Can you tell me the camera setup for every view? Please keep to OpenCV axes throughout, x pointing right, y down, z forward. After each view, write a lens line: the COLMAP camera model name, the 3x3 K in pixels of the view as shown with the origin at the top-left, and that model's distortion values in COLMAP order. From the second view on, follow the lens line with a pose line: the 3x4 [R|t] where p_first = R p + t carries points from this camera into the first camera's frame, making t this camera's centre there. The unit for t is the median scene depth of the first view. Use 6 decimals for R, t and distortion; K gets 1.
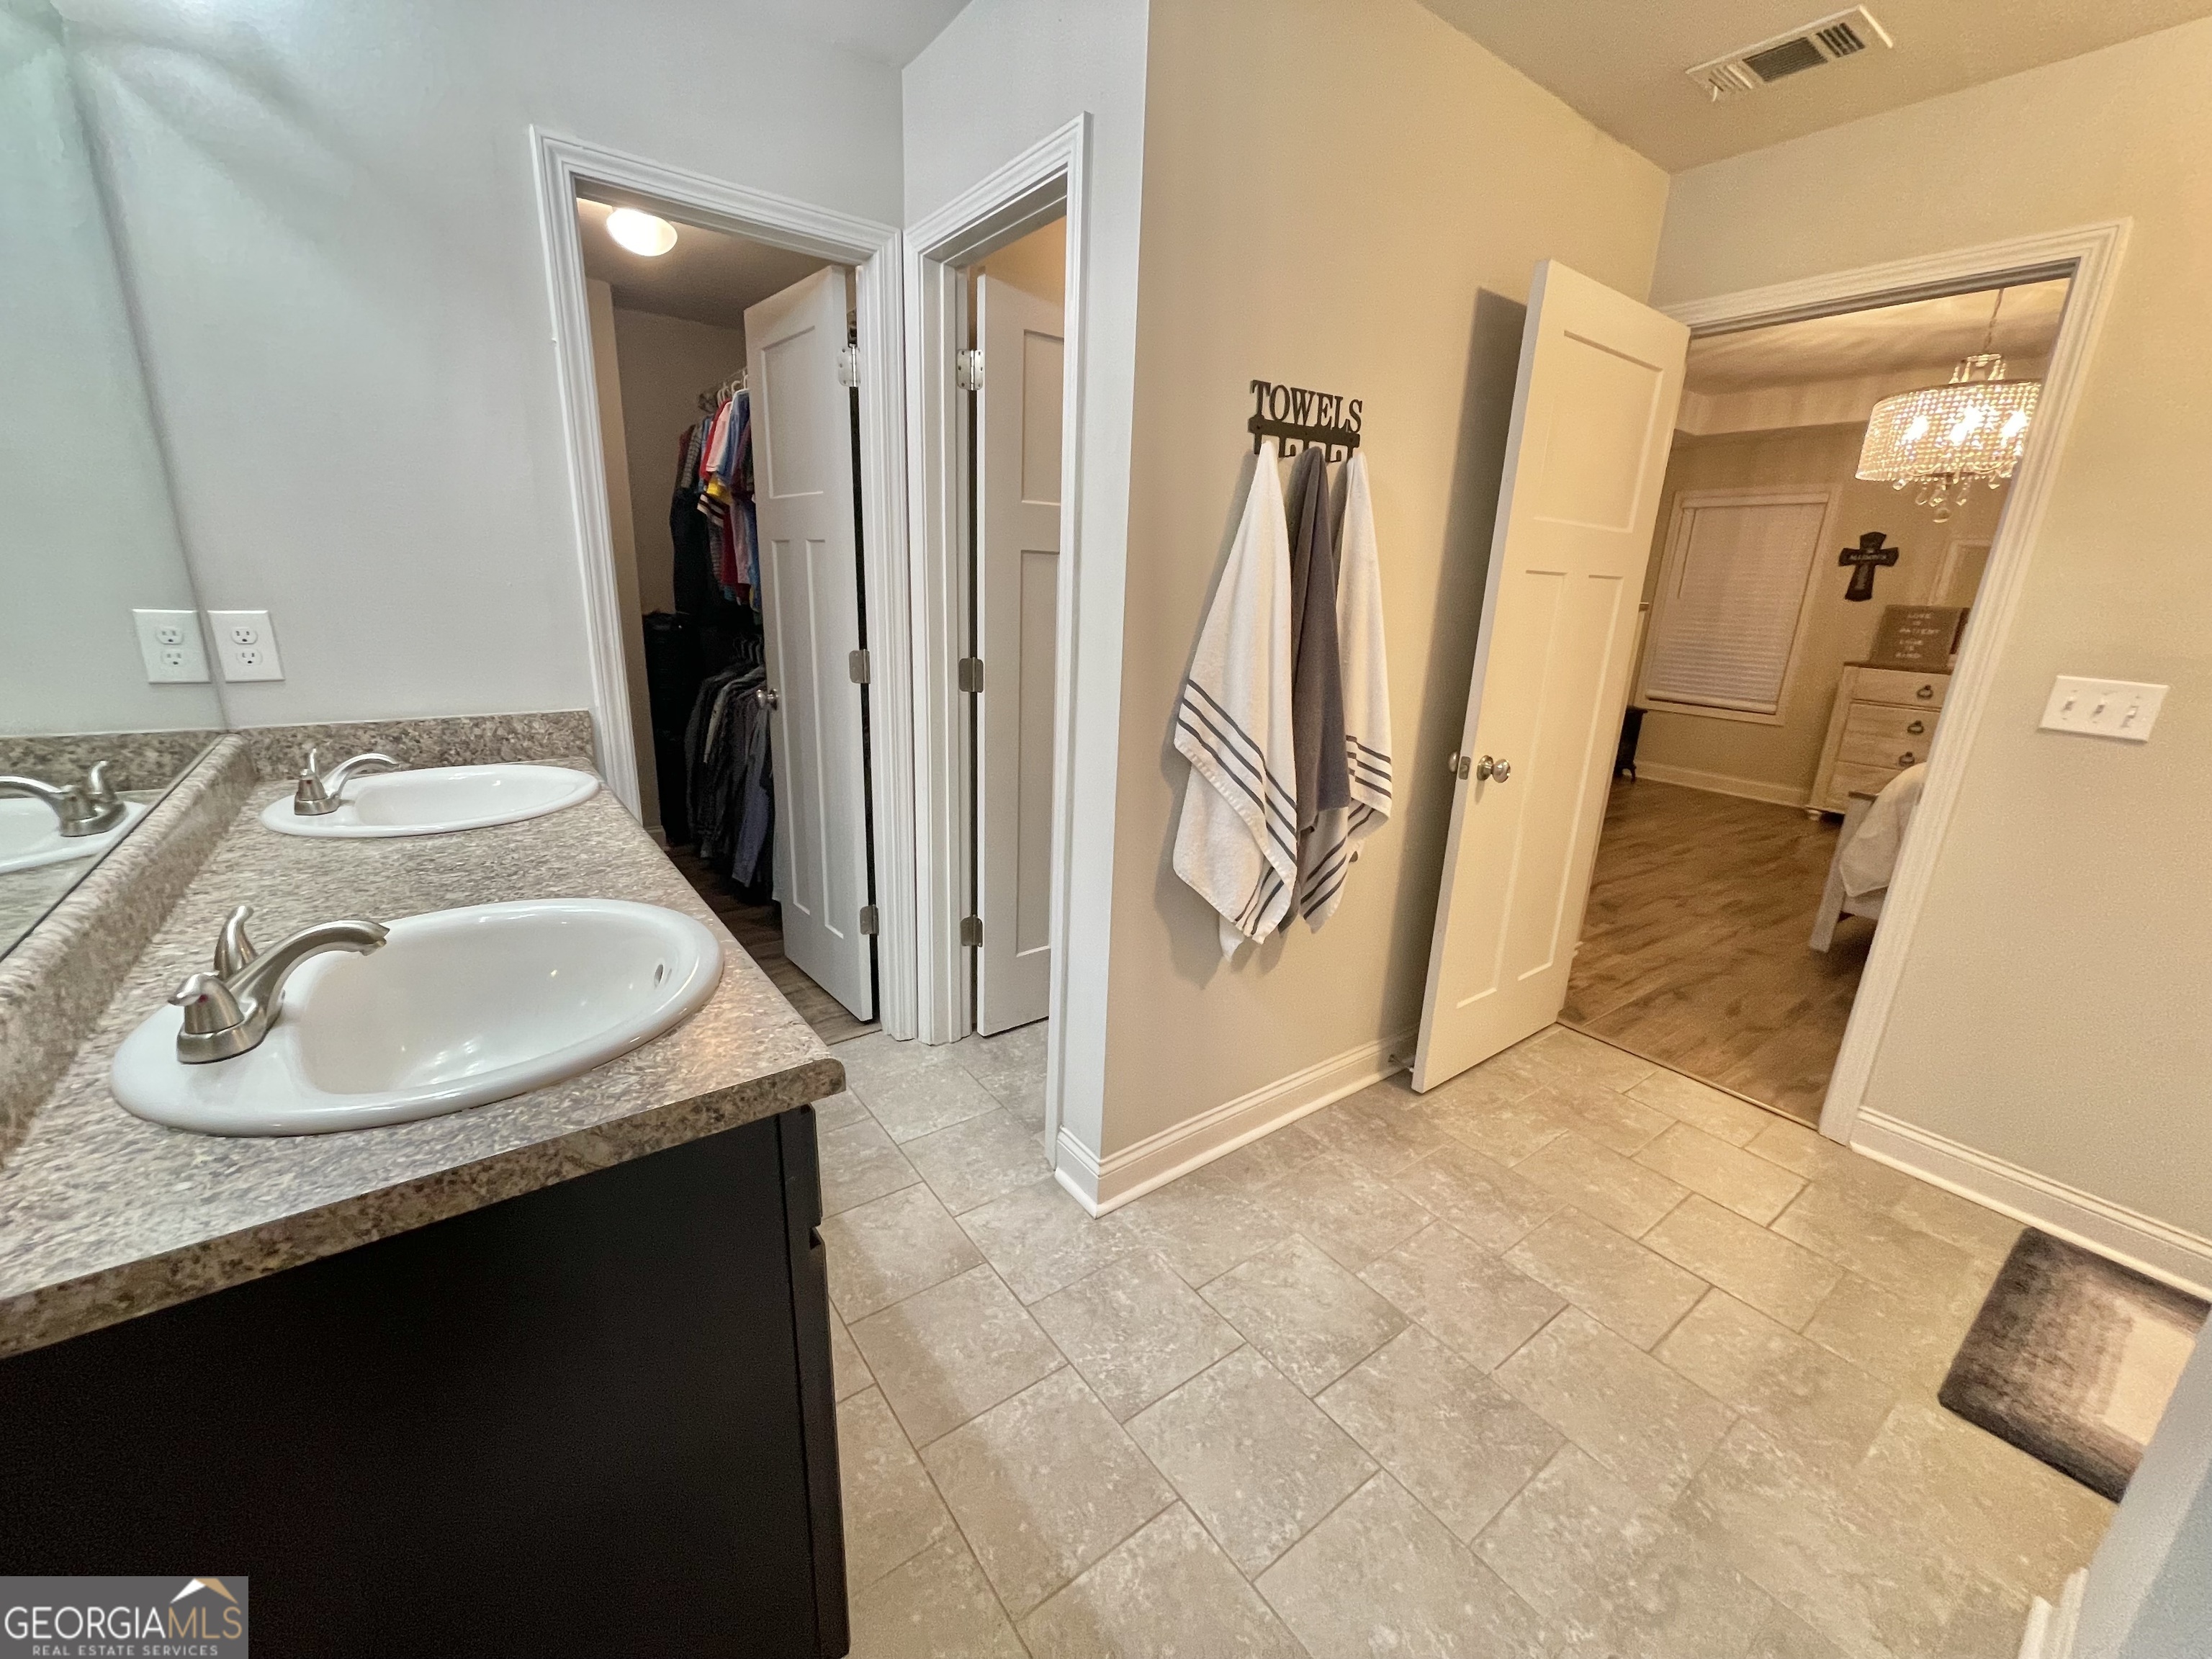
lens RADIAL K [[890.2, 0, 1103.6], [0, 890.2, 835.1], [0, 0, 1]] dist [0.000969, -0.001348]
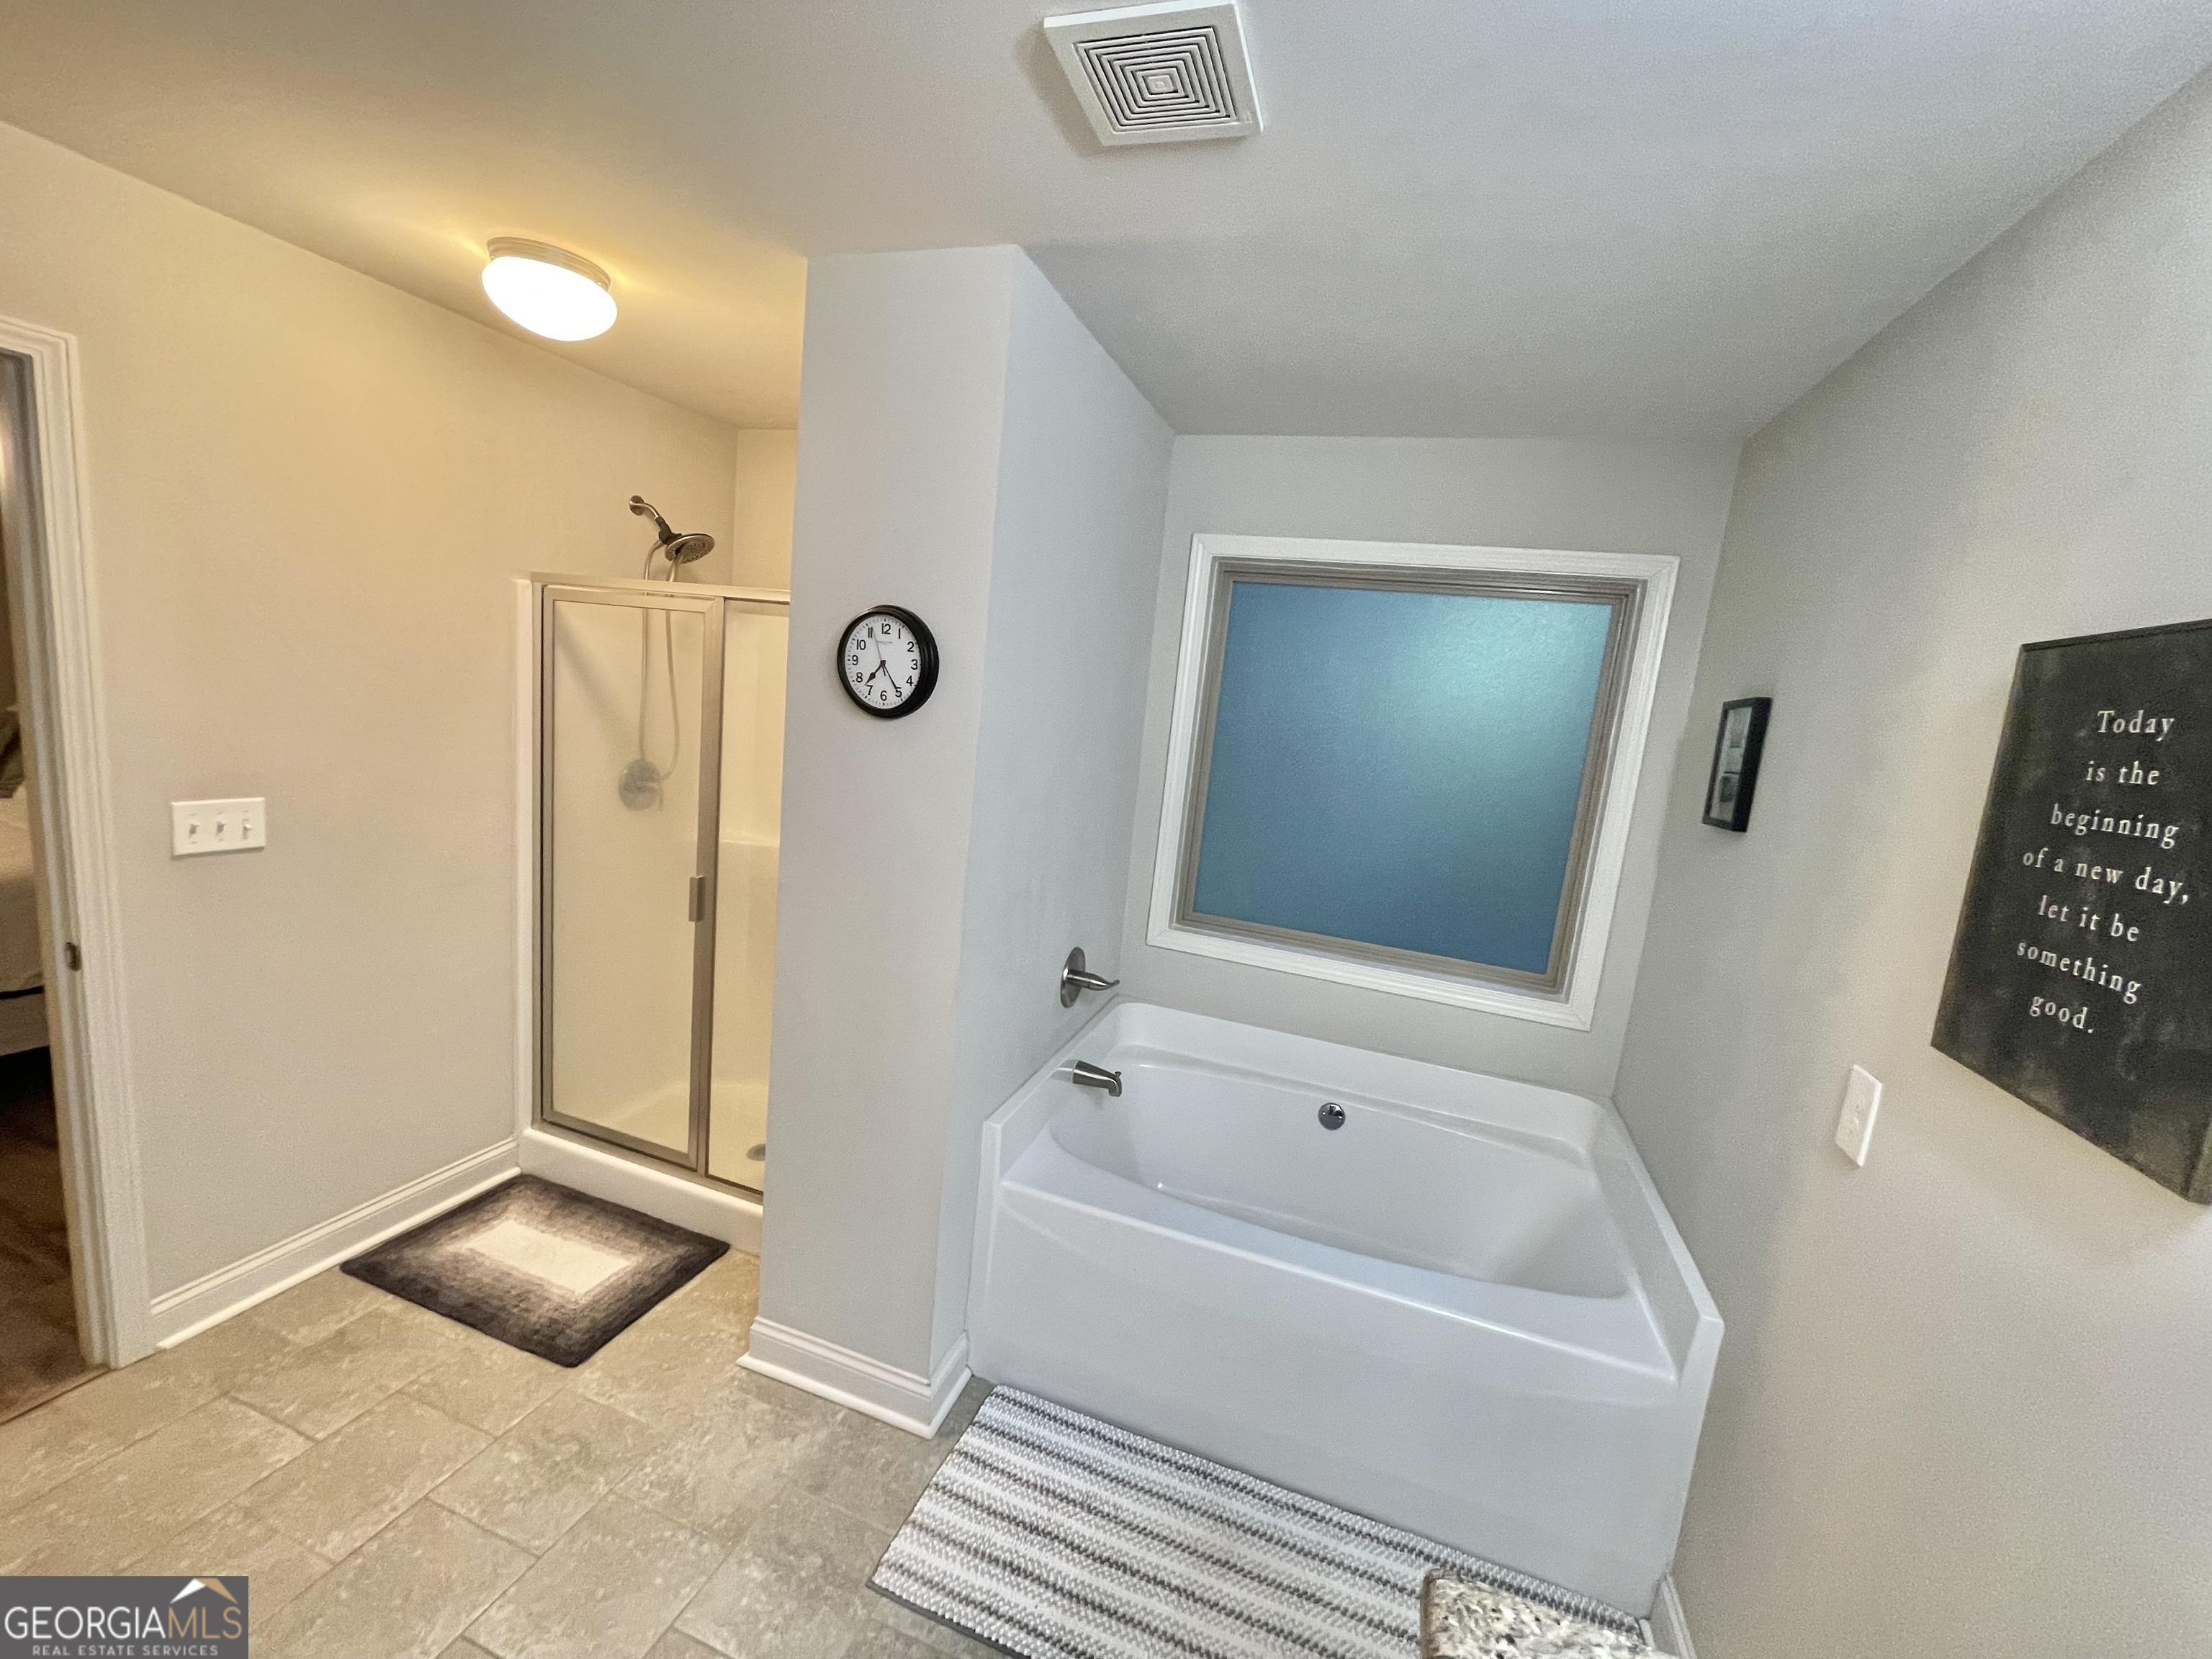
lens RADIAL K [[890.2, 0, 1108.8], [0, 890.2, 832.4], [0, 0, 1]] dist [0.000969, -0.001348]
pose [[-0.566053, -0.228003, 0.792211, -0.391640], [0.108484, 0.932031, 0.345758, -0.504662], [-0.817199, 0.281660, -0.502845, 0.886872]]
